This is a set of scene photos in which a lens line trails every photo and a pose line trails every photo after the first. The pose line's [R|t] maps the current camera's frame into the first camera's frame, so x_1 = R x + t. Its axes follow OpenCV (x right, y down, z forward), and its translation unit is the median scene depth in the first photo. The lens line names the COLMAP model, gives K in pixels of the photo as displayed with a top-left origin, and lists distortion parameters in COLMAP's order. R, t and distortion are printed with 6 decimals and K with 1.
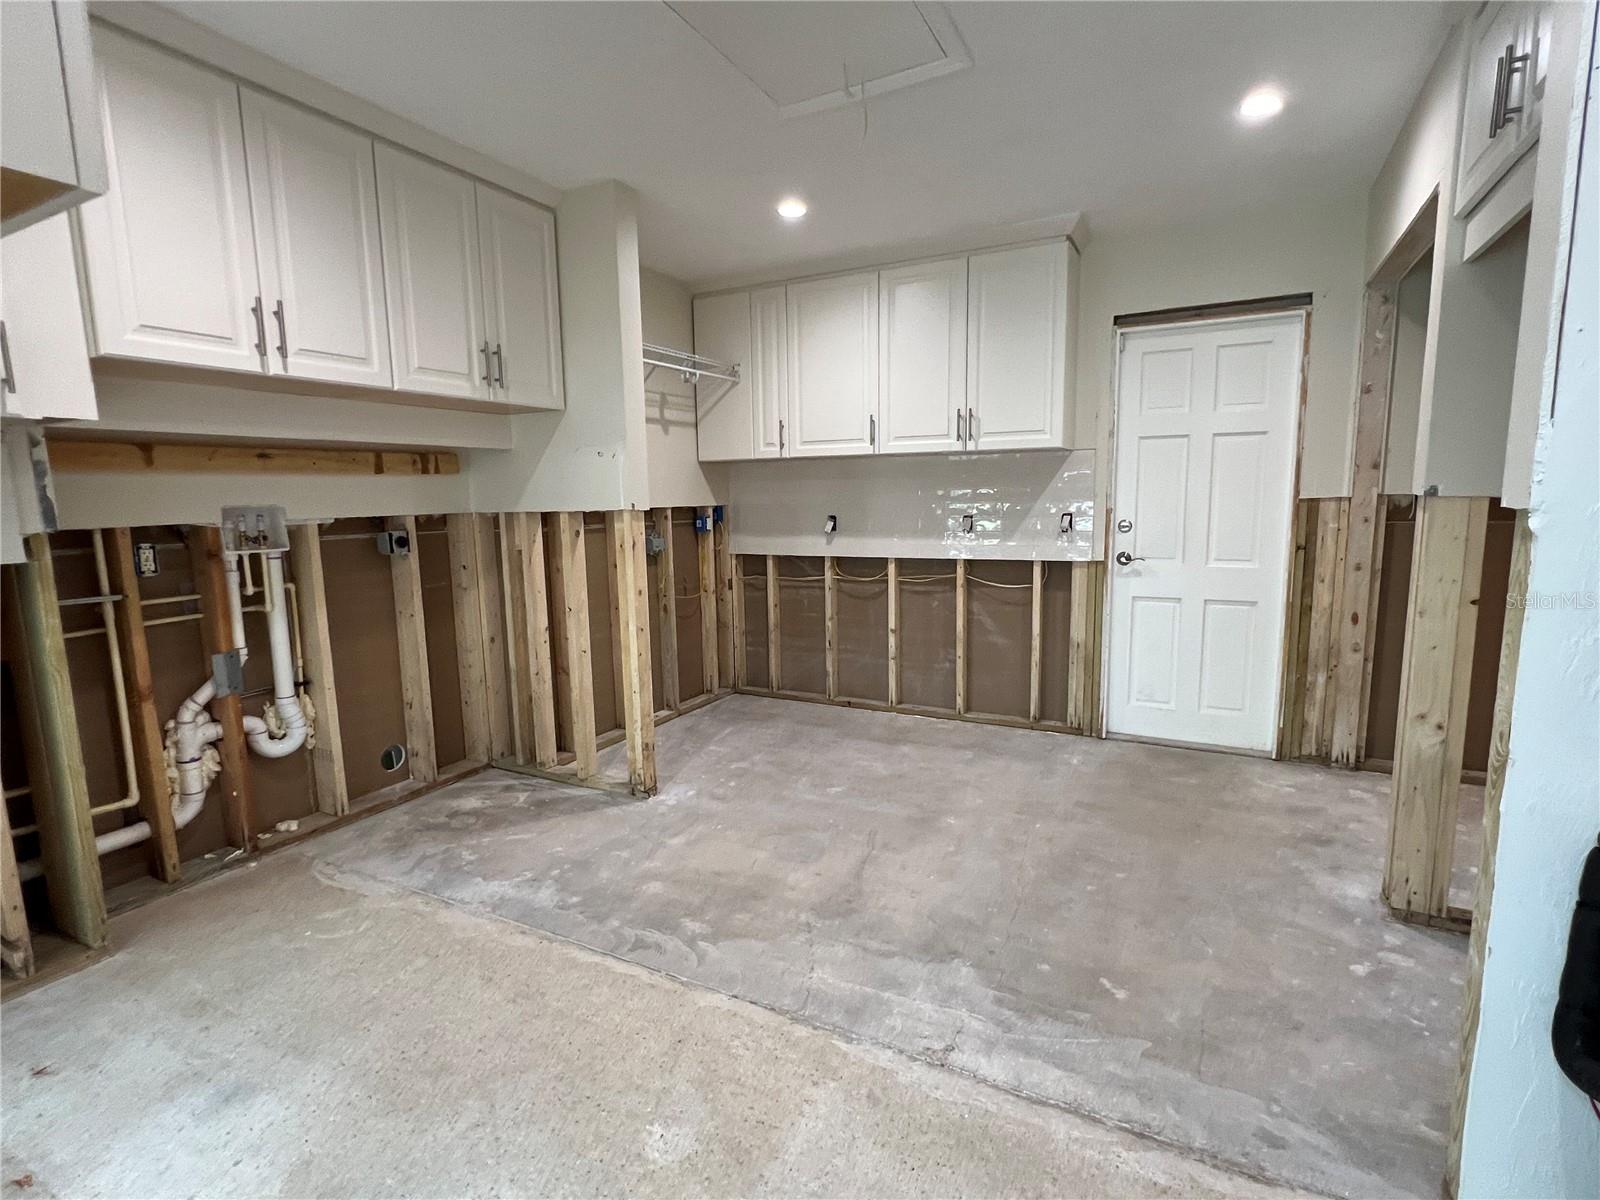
lens RADIAL K [[776.8, 0, 796.8], [0, 776.8, 599.1], [0, 0, 1]] dist [-0.007231, 0.002157]
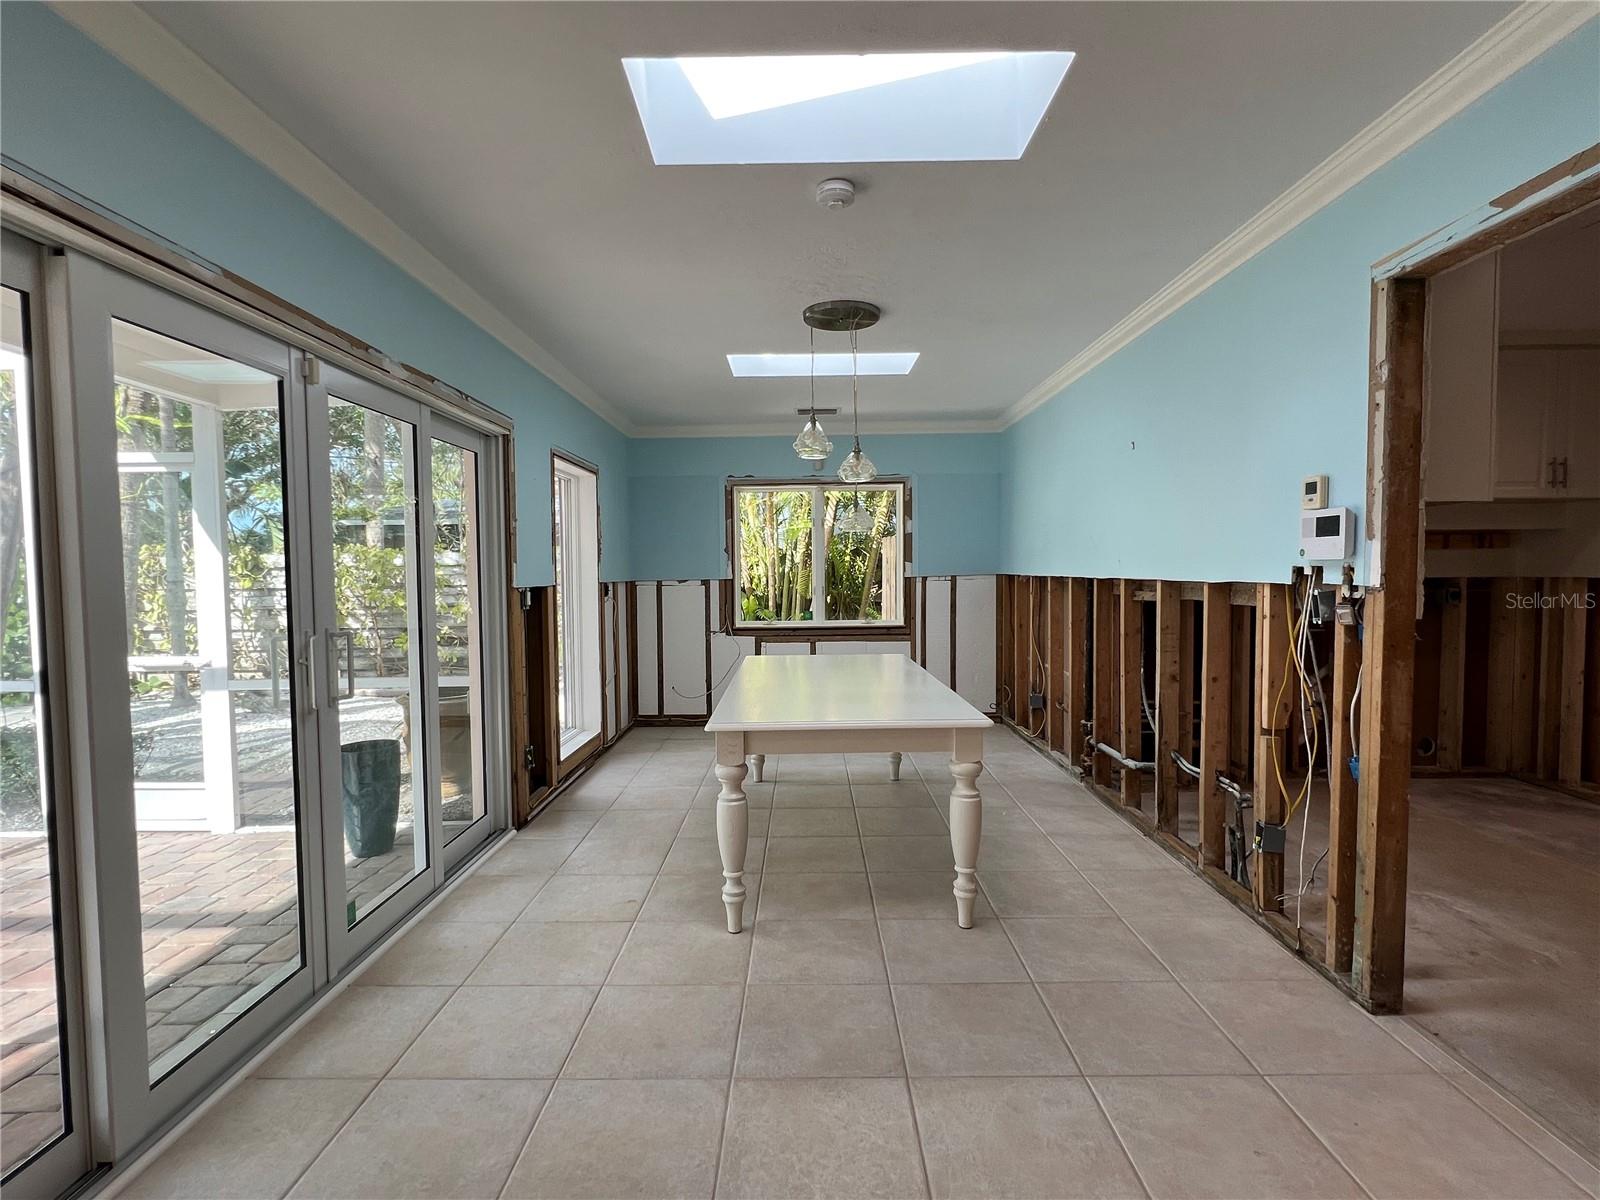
lens RADIAL K [[776.8, 0, 797.5], [0, 776.8, 602.9], [0, 0, 1]] dist [-0.007231, 0.002157]
pose [[0.457834, 0.056674, -0.887229, 0.198161], [-0.124270, 0.992248, -0.000745, 0.089466], [0.880309, 0.110597, 0.461328, -0.708862]]
